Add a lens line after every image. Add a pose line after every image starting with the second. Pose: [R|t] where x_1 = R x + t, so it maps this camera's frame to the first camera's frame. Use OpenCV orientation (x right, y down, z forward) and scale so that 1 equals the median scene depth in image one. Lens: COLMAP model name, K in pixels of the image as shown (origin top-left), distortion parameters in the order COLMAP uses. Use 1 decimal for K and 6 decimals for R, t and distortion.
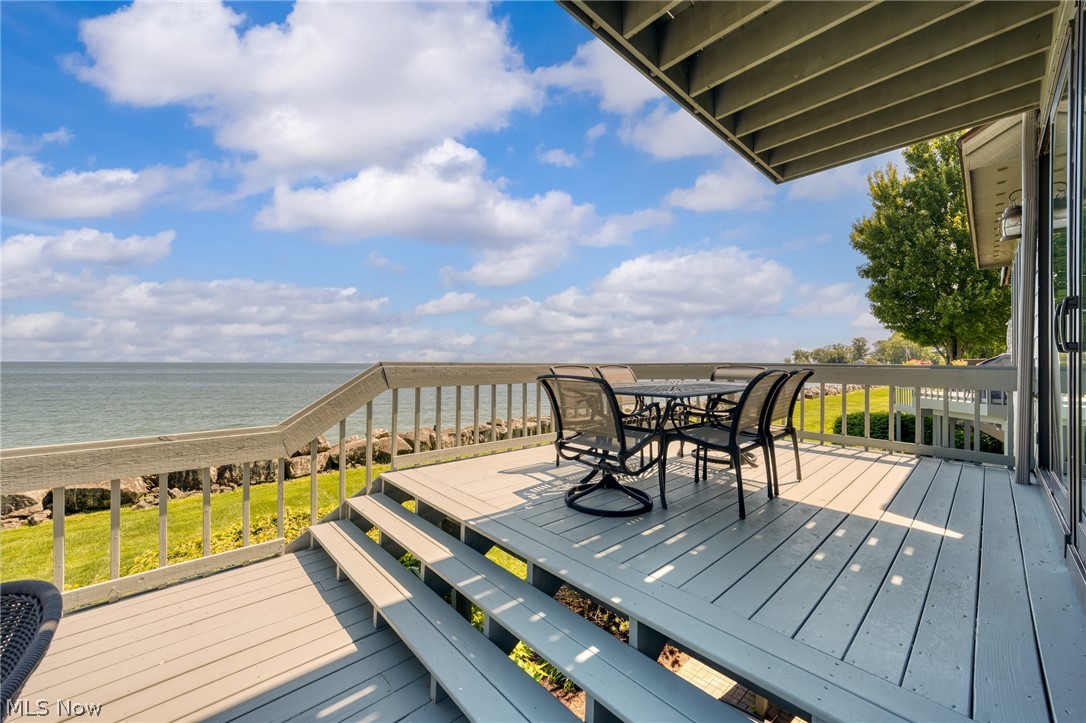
lens RADIAL K [[419.6, 0, 545.1], [0, 419.6, 360.9], [0, 0, 1]] dist [-0.002346, -0.000135]
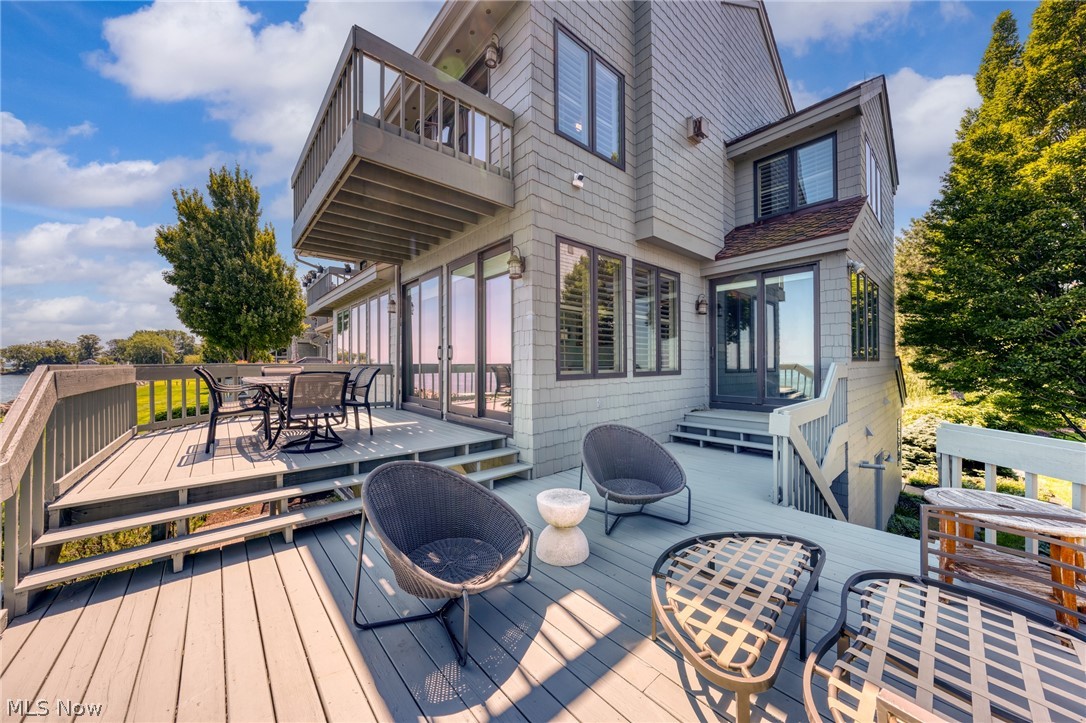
lens RADIAL K [[371.8, 0, 545.1], [0, 371.8, 361.7], [0, 0, 1]] dist [-0.000081, -0.000004]
pose [[0.029429, 0.003305, 0.999561, -0.167945], [-0.003713, 0.999988, -0.003197, 0.001059], [-0.999560, -0.003617, 0.029441, 0.011243]]
